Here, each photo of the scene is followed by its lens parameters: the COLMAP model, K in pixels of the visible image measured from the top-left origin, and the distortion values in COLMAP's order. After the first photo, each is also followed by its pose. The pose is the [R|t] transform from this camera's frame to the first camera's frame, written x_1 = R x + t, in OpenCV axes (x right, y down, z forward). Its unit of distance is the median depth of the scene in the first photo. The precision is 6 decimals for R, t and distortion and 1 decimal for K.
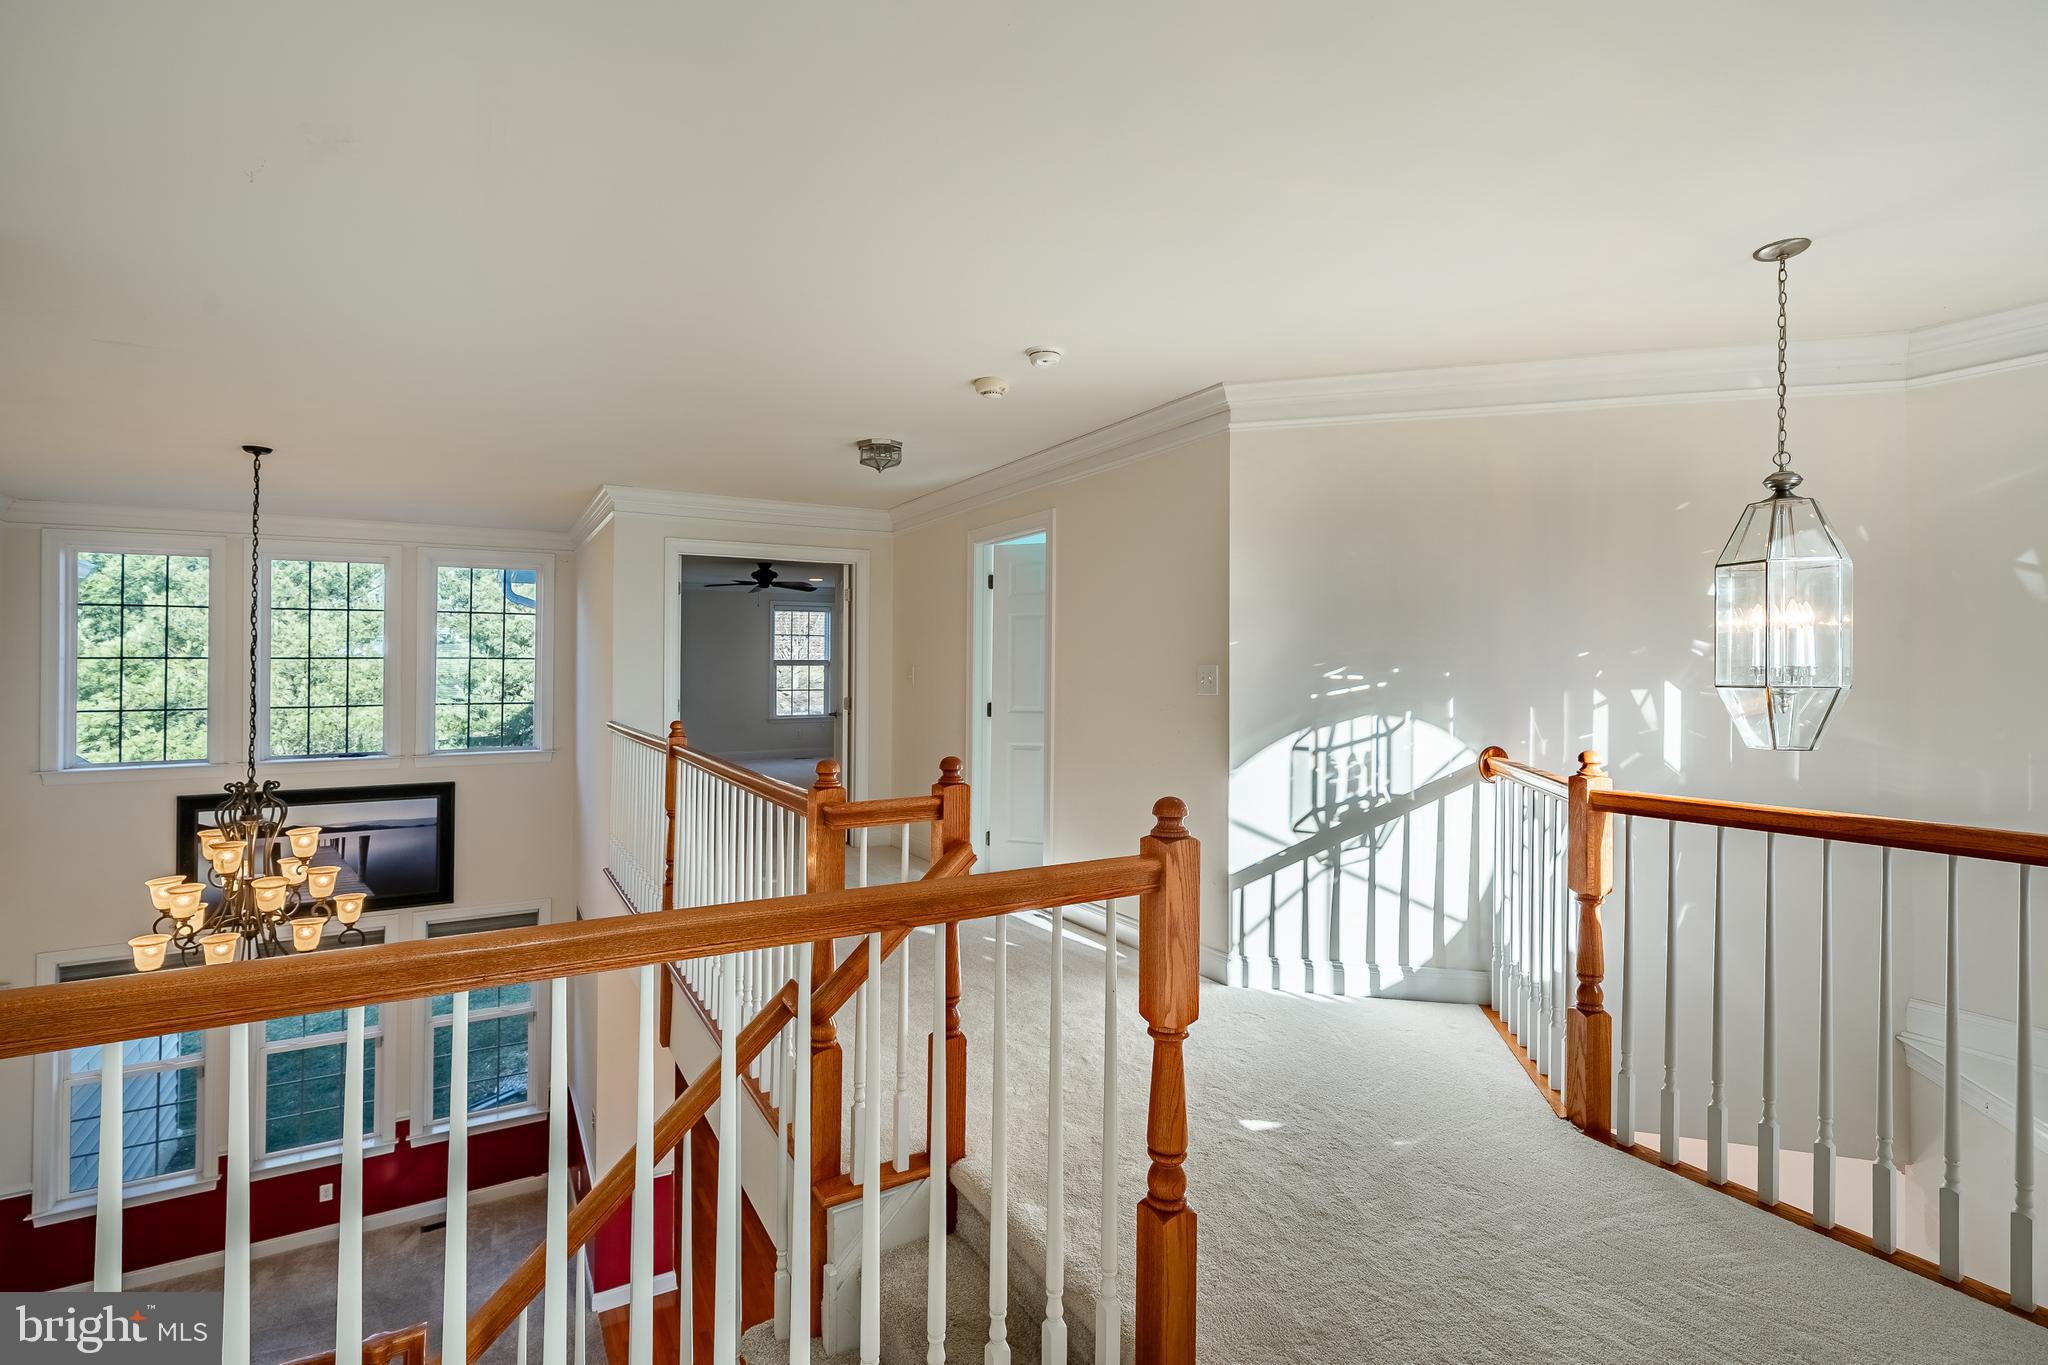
lens RADIAL K [[950.1, 0, 1028.8], [0, 950.1, 666.1], [0, 0, 1]] dist [-0.001566, 0.000066]
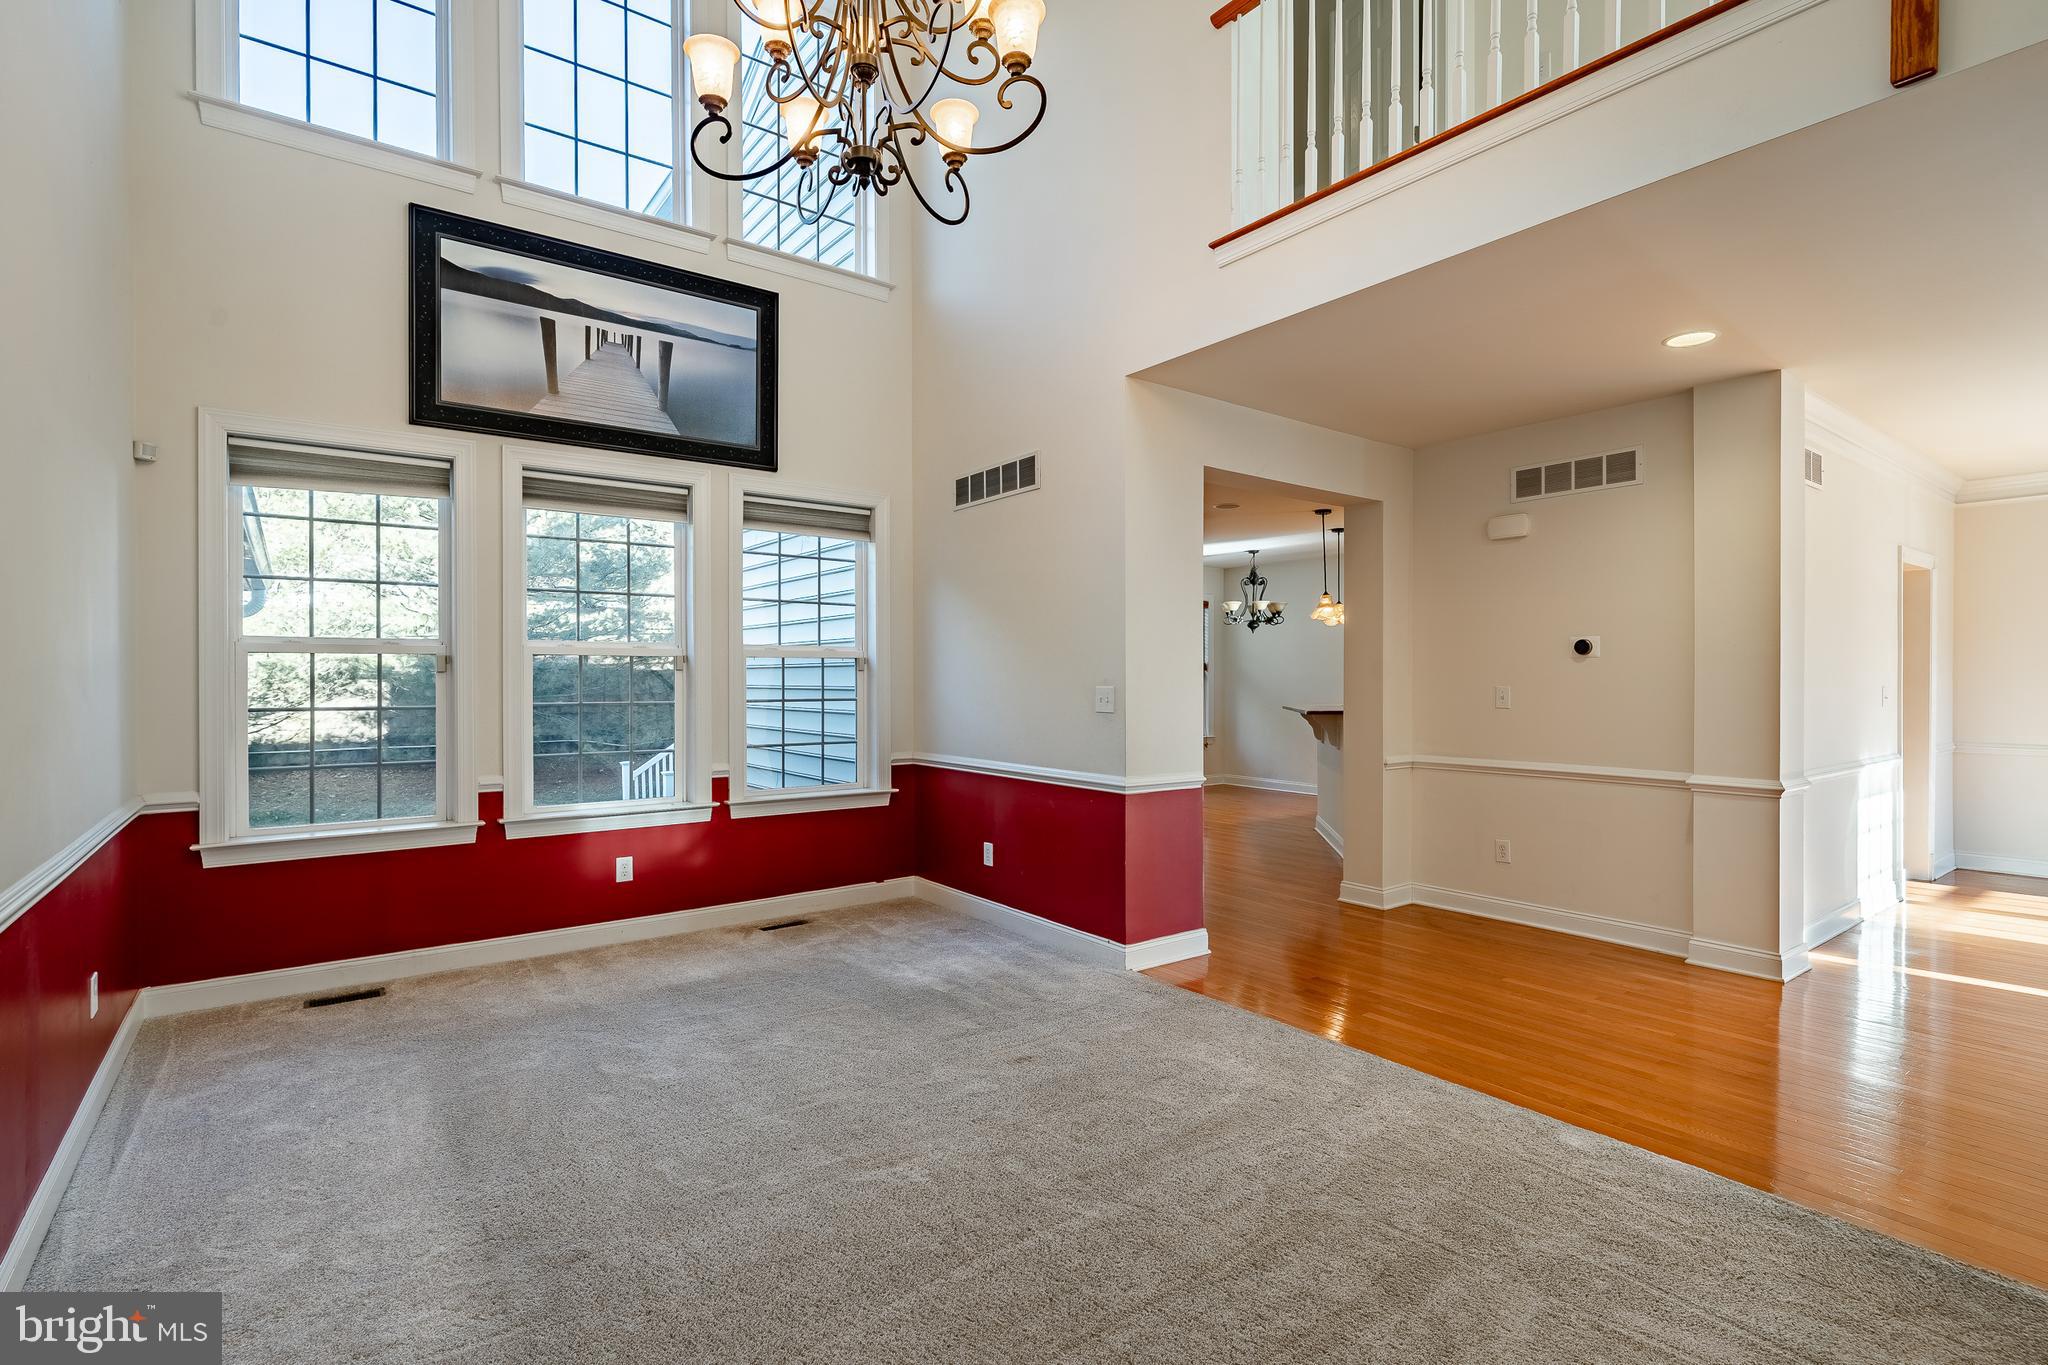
lens RADIAL K [[950.8, 0, 994.5], [0, 950.8, 680.6], [0, 0, 1]] dist [0.013926, -0.000215]
pose [[0.995538, -0.000986, 0.094351, -0.541367], [0.000215, 0.999966, 0.008186, 0.412617], [-0.094356, -0.008129, 0.995505, 0.321491]]
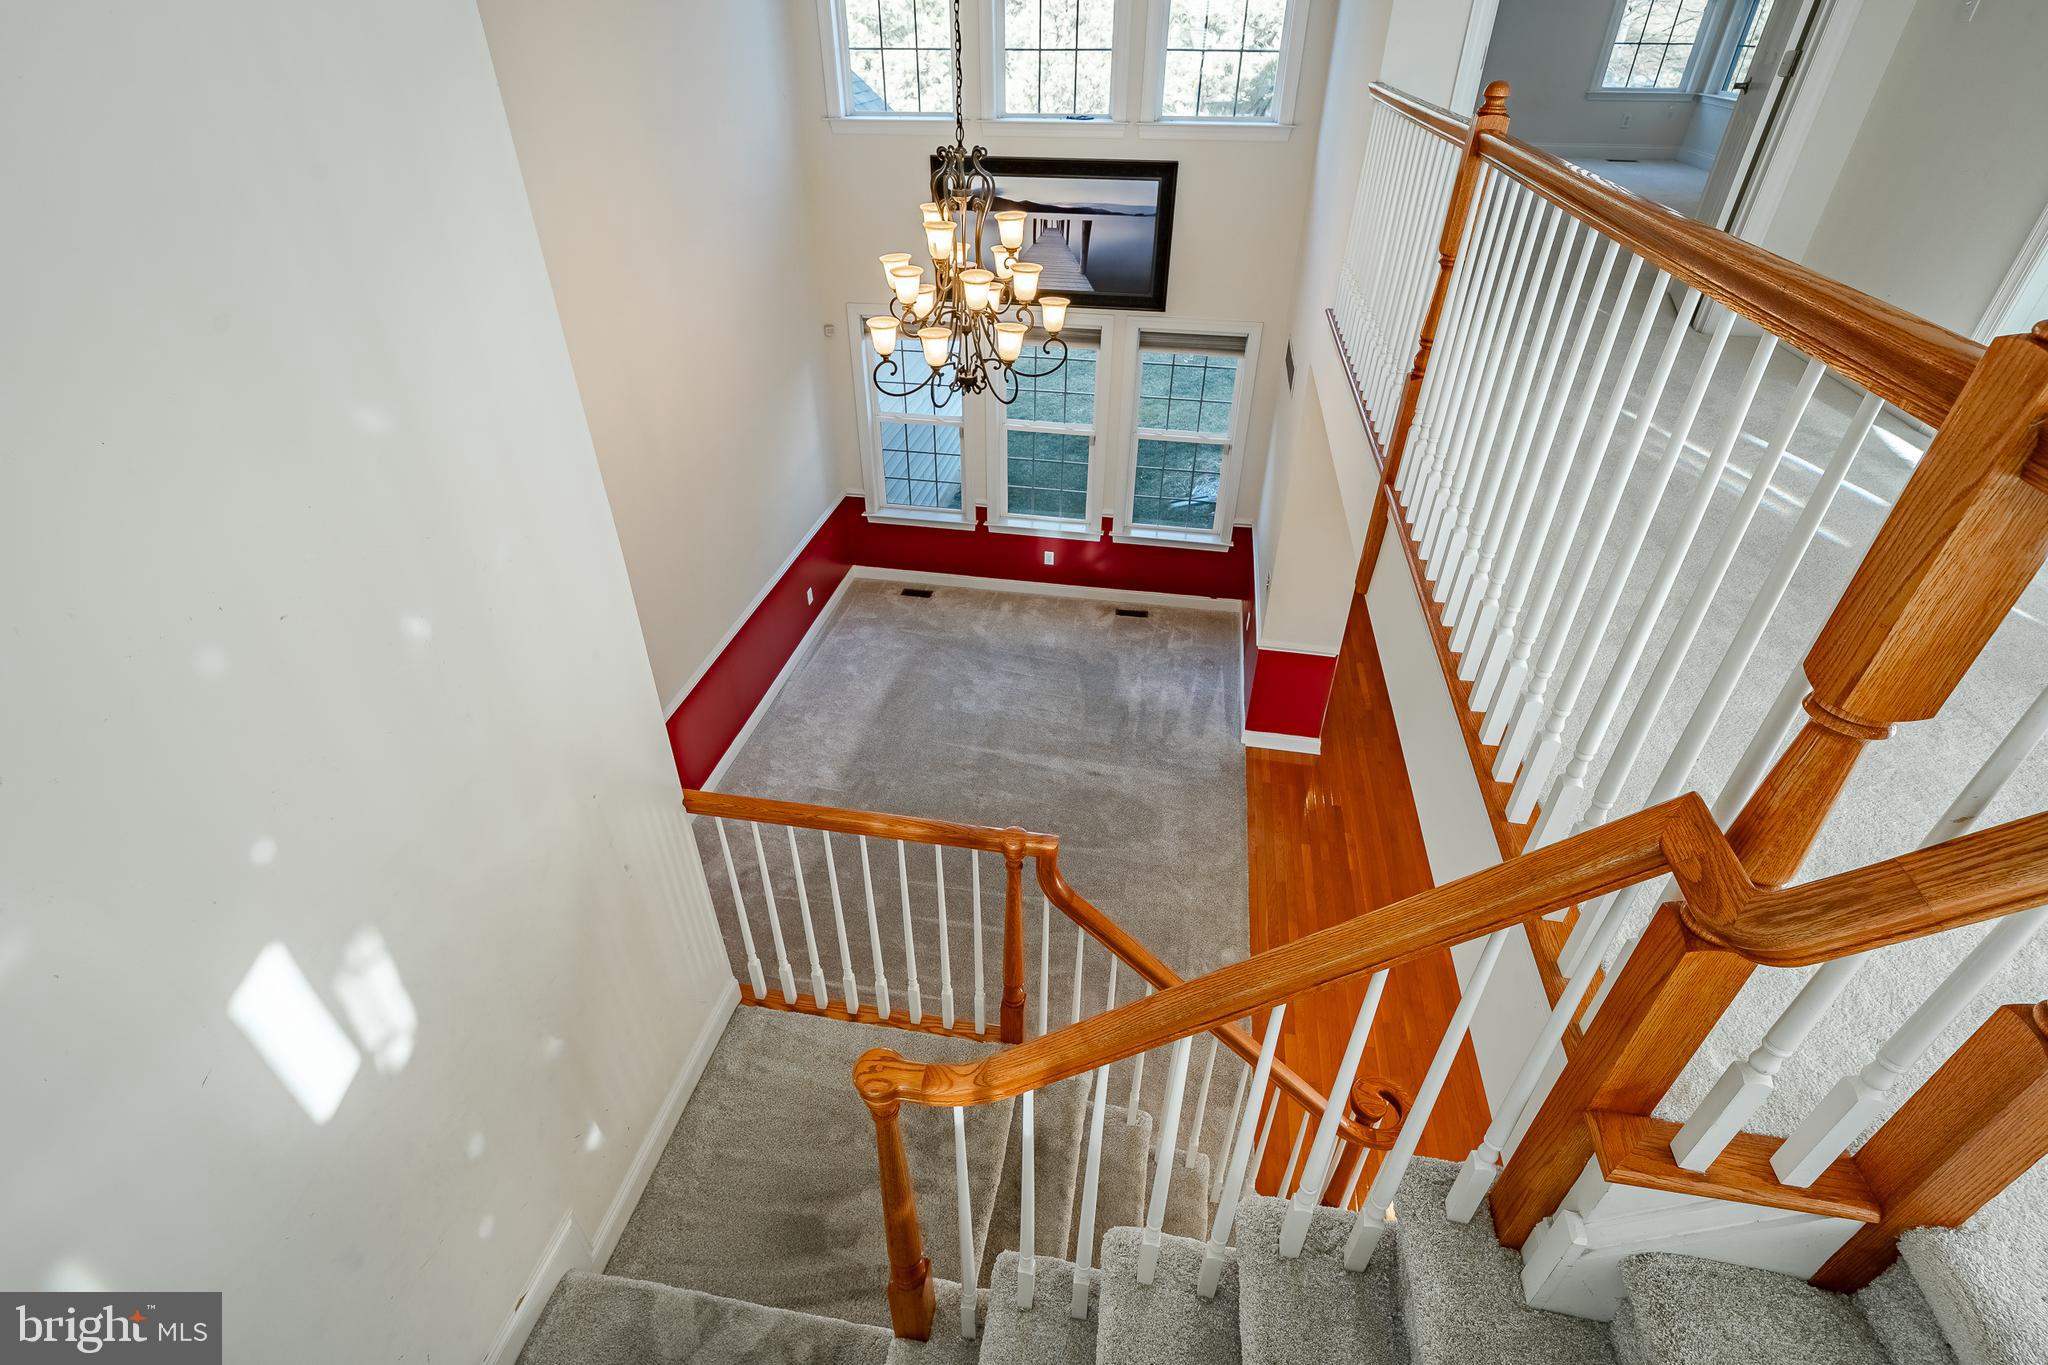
lens RADIAL K [[950.1, 0, 1028.8], [0, 950.1, 666.1], [0, 0, 1]] dist [-0.001566, 0.000066]
pose [[0.760049, 0.368336, -0.535401, -0.102030], [-0.000945, 0.824489, 0.565877, 0.017012], [0.649865, -0.429588, 0.627000, 0.215733]]
